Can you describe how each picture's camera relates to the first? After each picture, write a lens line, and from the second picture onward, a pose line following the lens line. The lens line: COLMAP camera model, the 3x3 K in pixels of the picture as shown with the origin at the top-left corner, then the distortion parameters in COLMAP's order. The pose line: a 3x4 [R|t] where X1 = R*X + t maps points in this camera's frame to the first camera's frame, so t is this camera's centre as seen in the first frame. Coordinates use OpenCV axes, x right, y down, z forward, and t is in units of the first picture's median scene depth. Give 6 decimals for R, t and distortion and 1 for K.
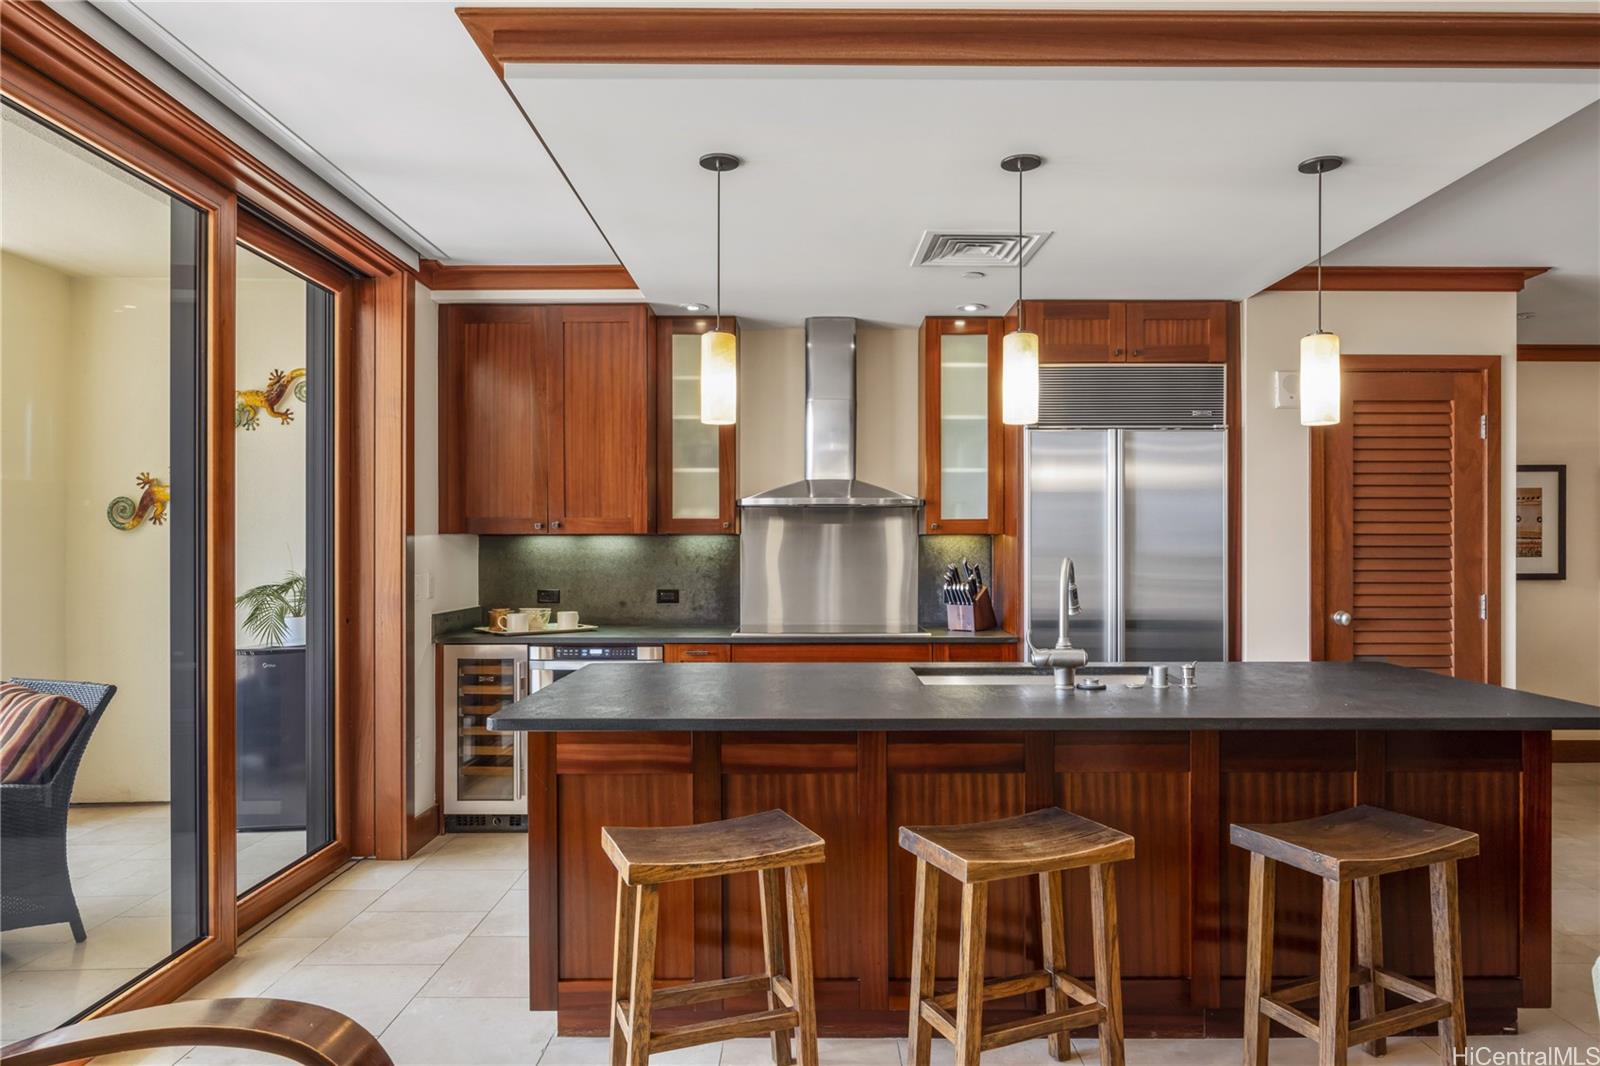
lens RADIAL K [[993.9, 0, 814.9], [0, 993.9, 553.2], [0, 0, 1]] dist [0.001668, 0.001492]
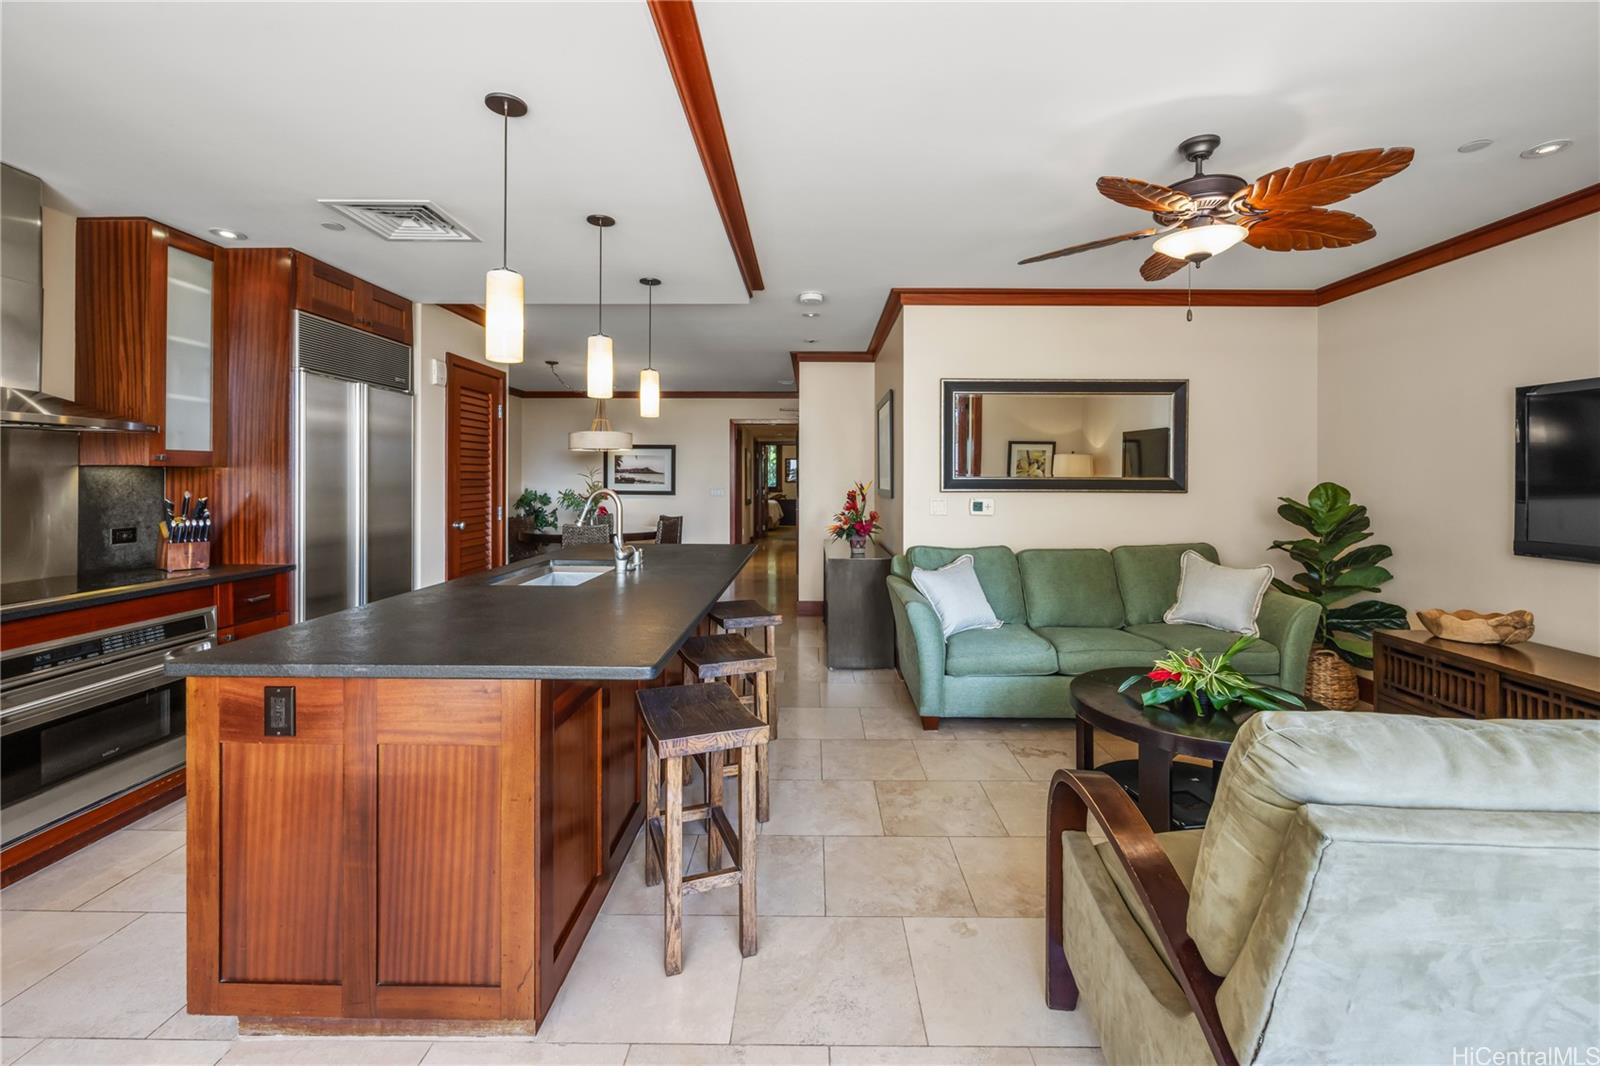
lens RADIAL K [[665.1, 0, 808.1], [0, 665.1, 476.4], [0, 0, 1]] dist [-0.001204, 0.000740]
pose [[0.020335, 0.003095, 0.999788, -0.492680], [0.004435, 0.999985, -0.003185, -0.005290], [-0.999783, 0.004499, 0.020321, 0.431413]]
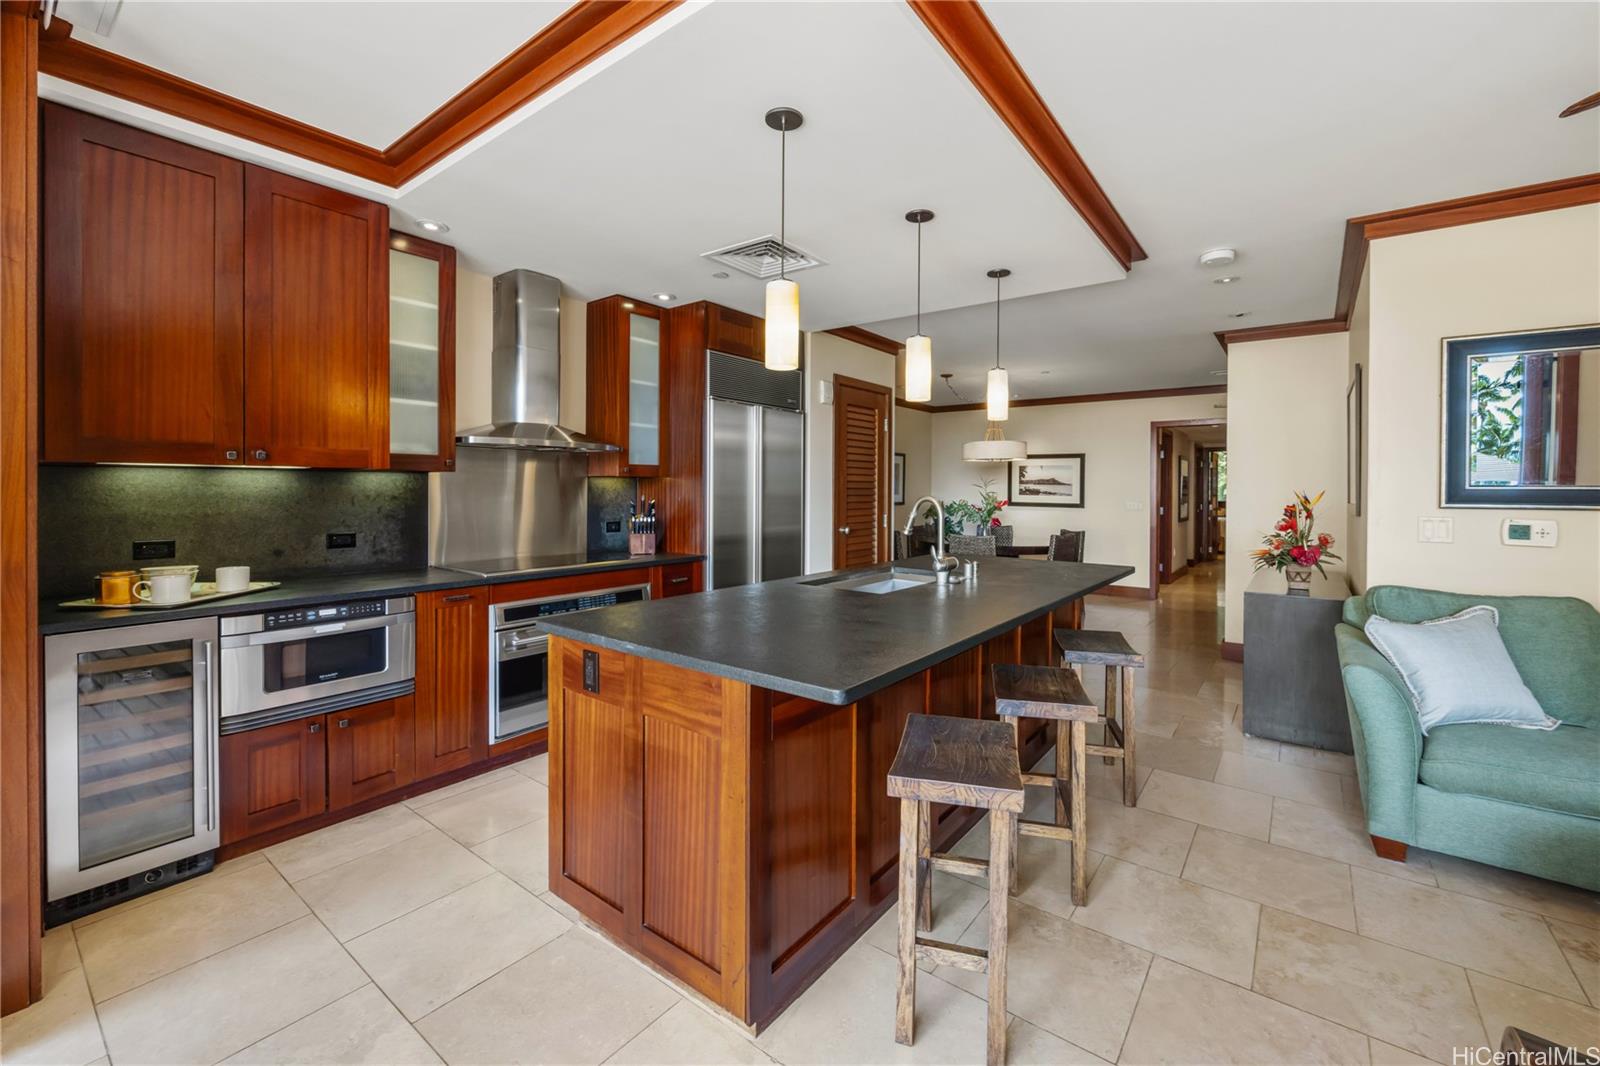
lens RADIAL K [[665.1, 0, 809.3], [0, 665.1, 492.3], [0, 0, 1]] dist [-0.001204, 0.000740]
pose [[0.609803, 0.000356, 0.792553, -0.407422], [-0.000845, 1.000000, 0.000202, 0.000102], [-0.792553, -0.000793, 0.609803, 0.350420]]
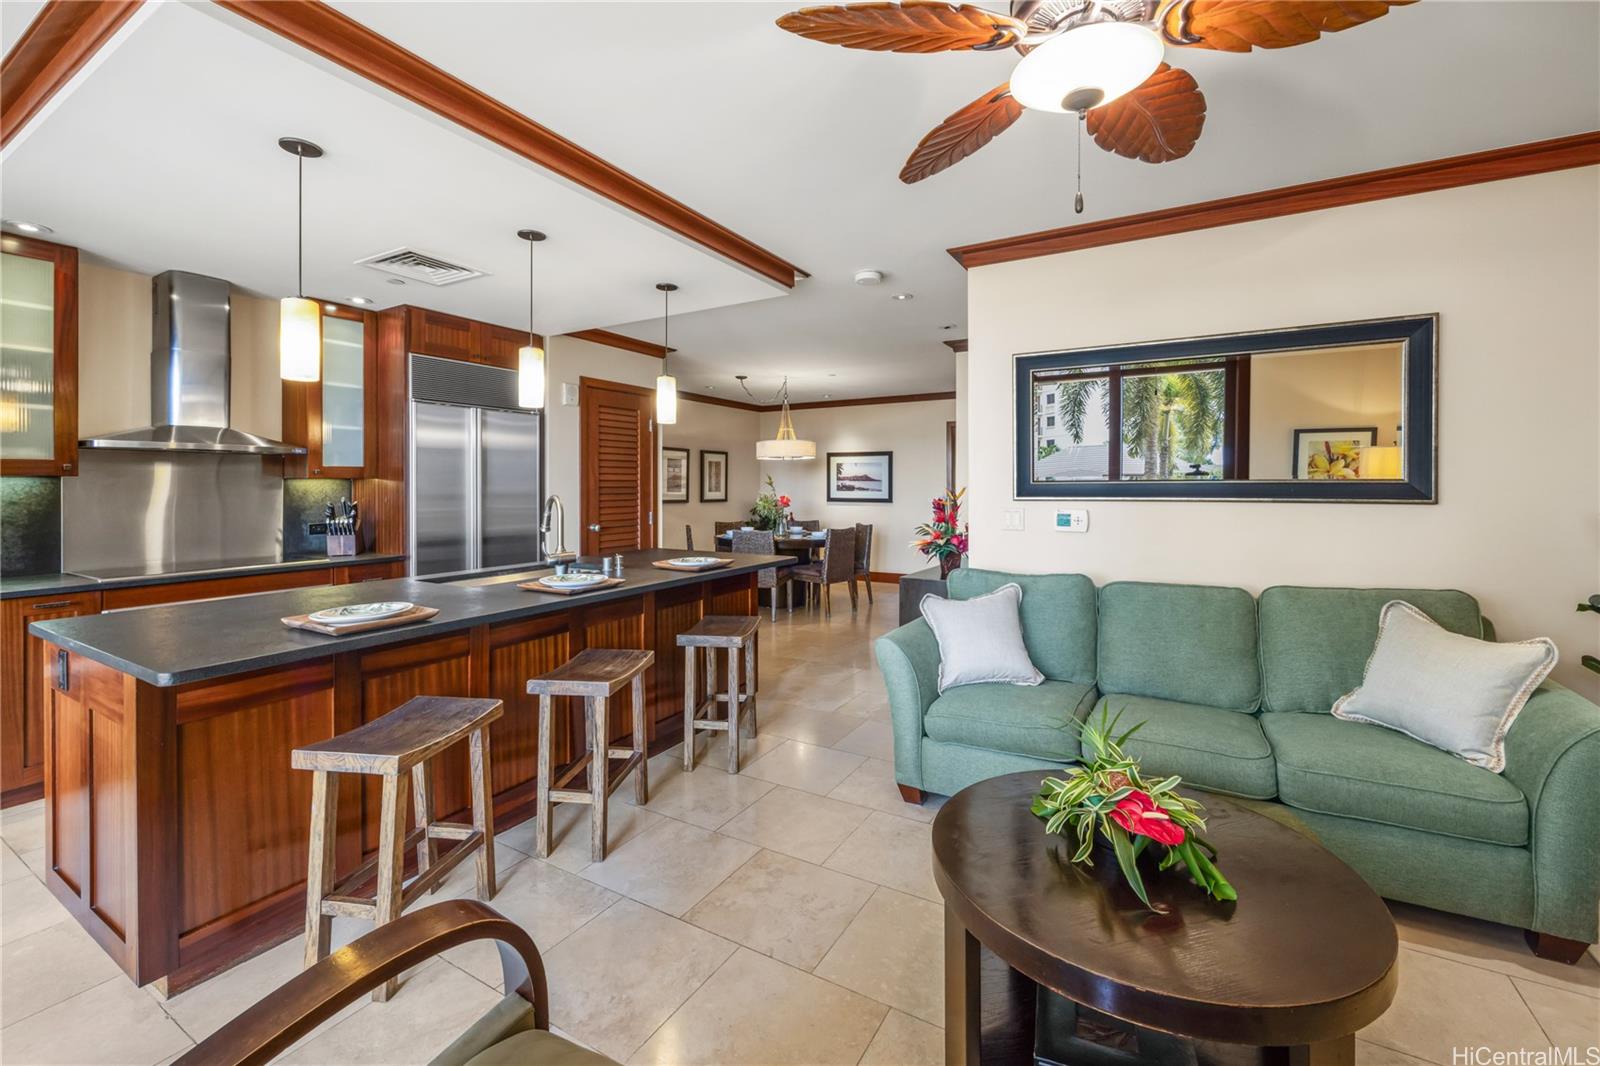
lens RADIAL K [[665.1, 0, 802.9], [0, 665.1, 484.8], [0, 0, 1]] dist [-0.001204, 0.000740]
pose [[0.509480, -0.000359, 0.860482, -0.291655], [0.009845, 0.999937, -0.005412, -0.000871], [-0.860426, 0.011228, 0.509451, 0.083629]]
